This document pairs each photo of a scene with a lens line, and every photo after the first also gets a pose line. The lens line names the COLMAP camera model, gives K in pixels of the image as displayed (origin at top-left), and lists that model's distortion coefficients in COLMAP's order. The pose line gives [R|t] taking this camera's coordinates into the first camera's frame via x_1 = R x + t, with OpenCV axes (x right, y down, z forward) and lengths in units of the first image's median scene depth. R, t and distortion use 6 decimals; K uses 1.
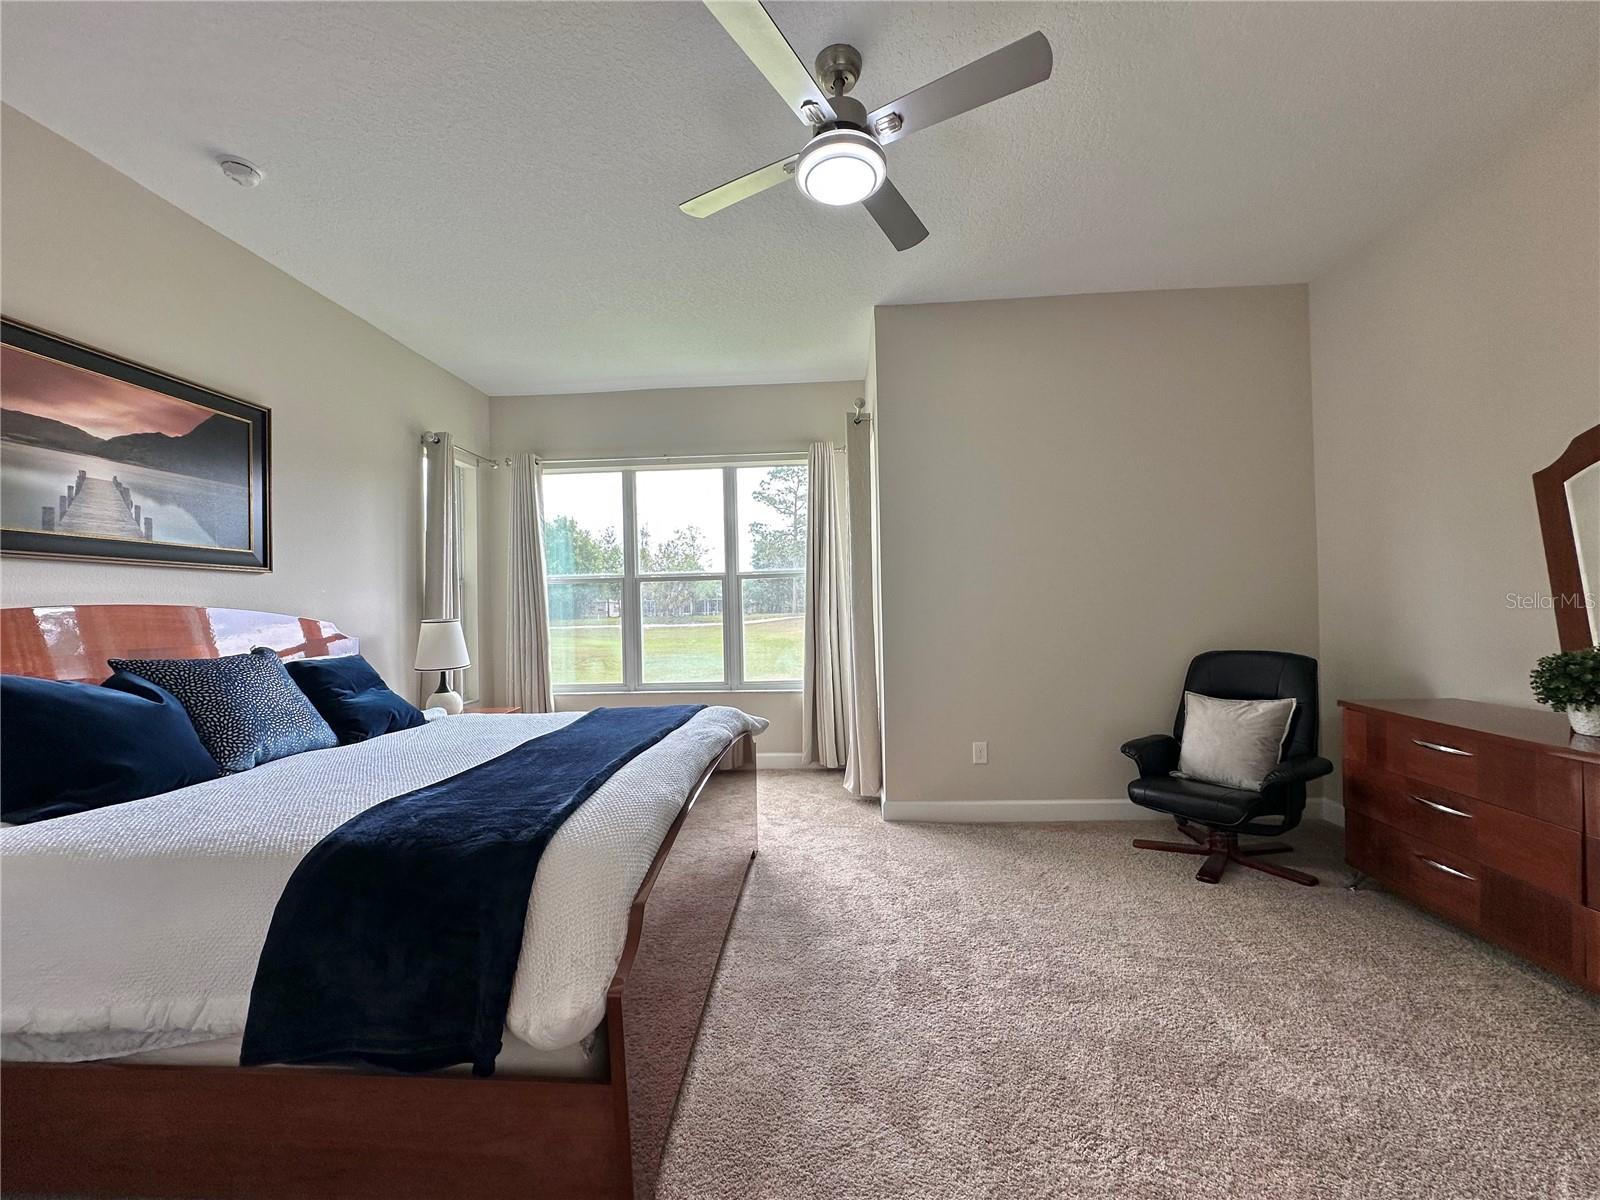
lens RADIAL K [[637.4, 0, 798.5], [0, 637.4, 604.2], [0, 0, 1]] dist [-0.005253, 0.000945]
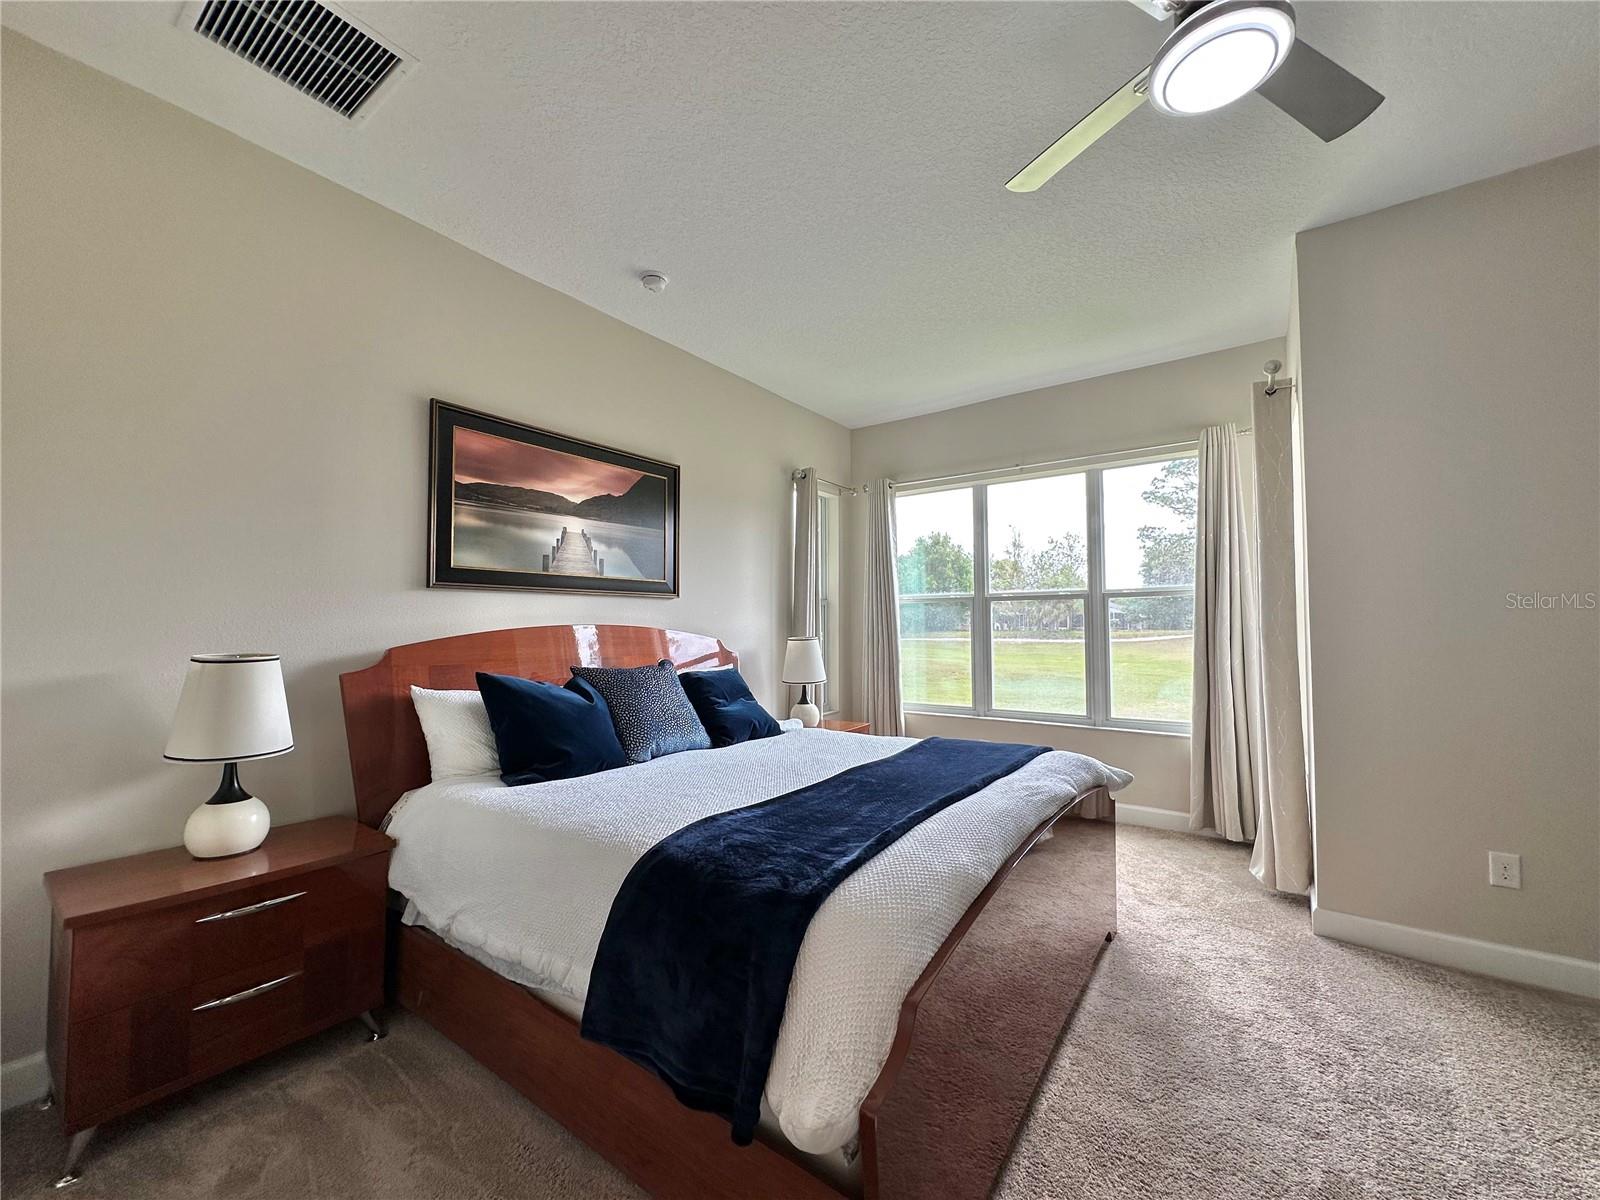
lens RADIAL K [[637.4, 0, 798.7], [0, 637.4, 604.1], [0, 0, 1]] dist [-0.005253, 0.000945]
pose [[0.842999, -0.000480, -0.537914, 0.041030], [-0.010656, 0.999788, -0.017592, -0.022780], [0.537809, 0.020562, 0.842816, 0.101705]]
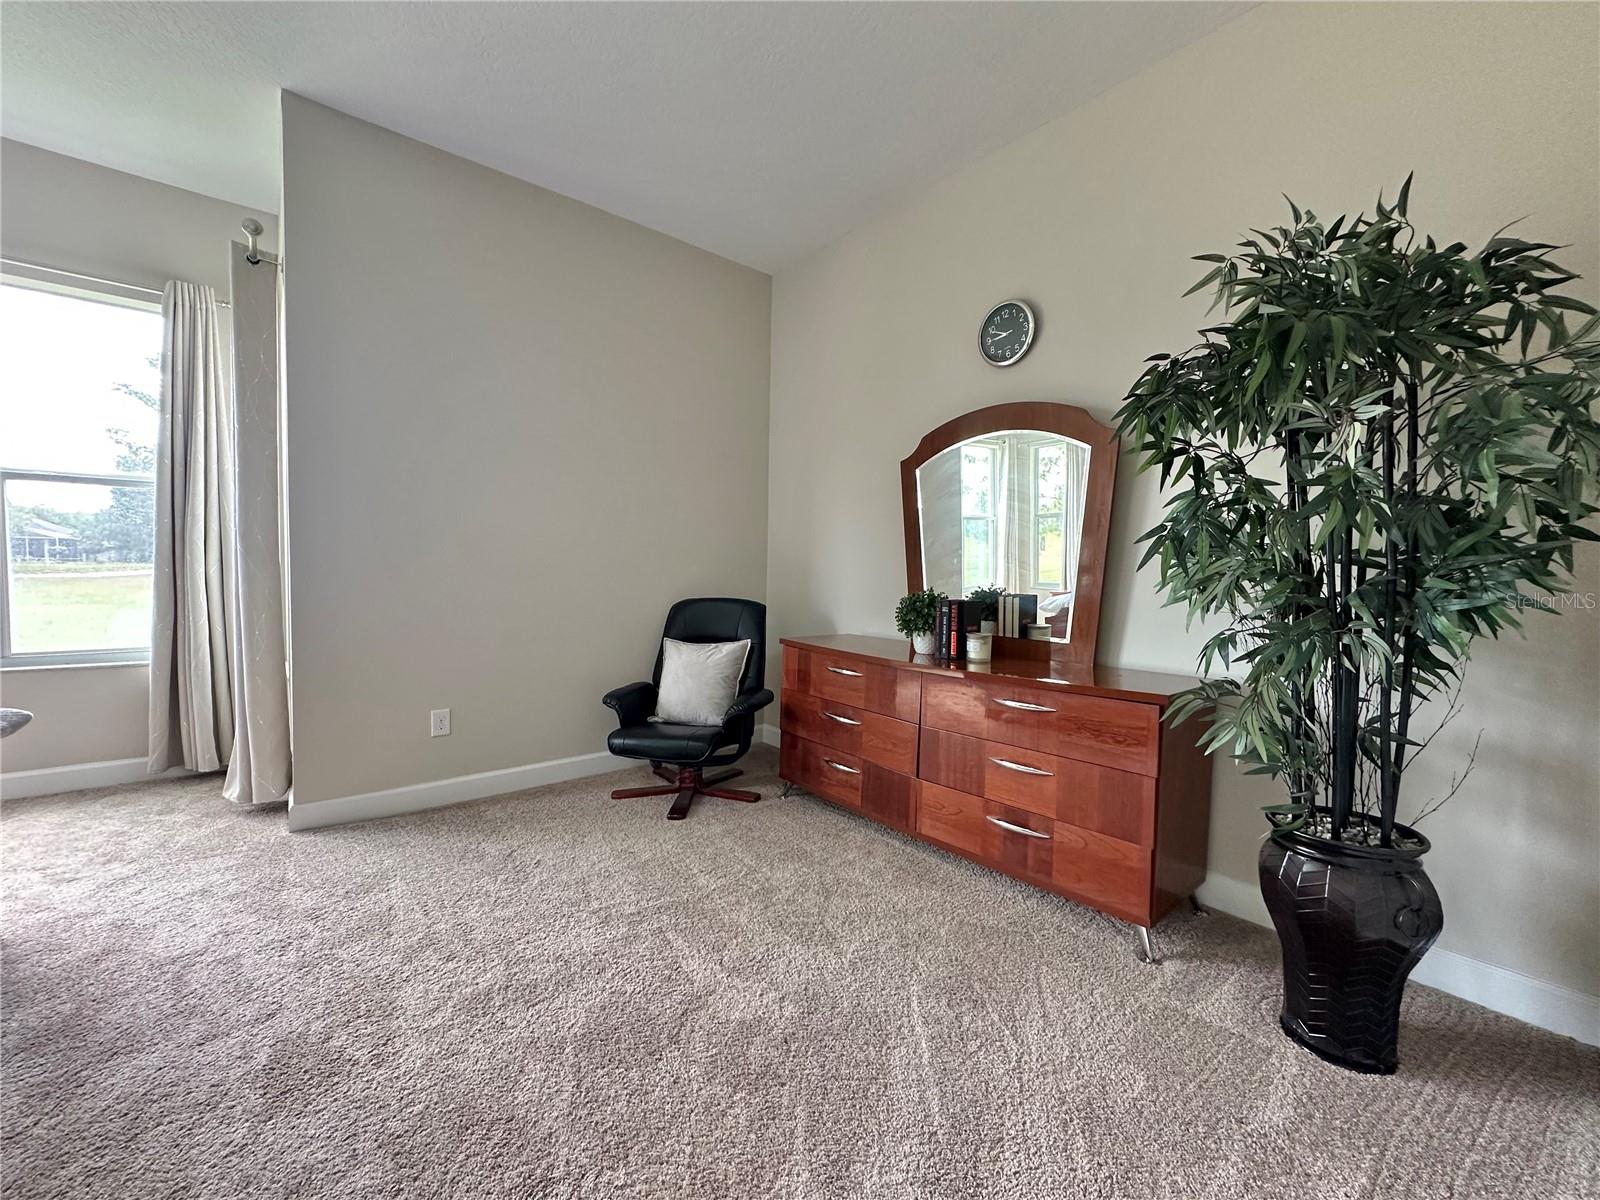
lens RADIAL K [[637.4, 0, 803.4], [0, 637.4, 602.5], [0, 0, 1]] dist [-0.005253, 0.000945]
pose [[0.726146, 0.004331, 0.687527, 0.087951], [-0.042224, 0.998374, 0.038307, 0.041463], [-0.686243, -0.056846, 0.725148, 0.140890]]
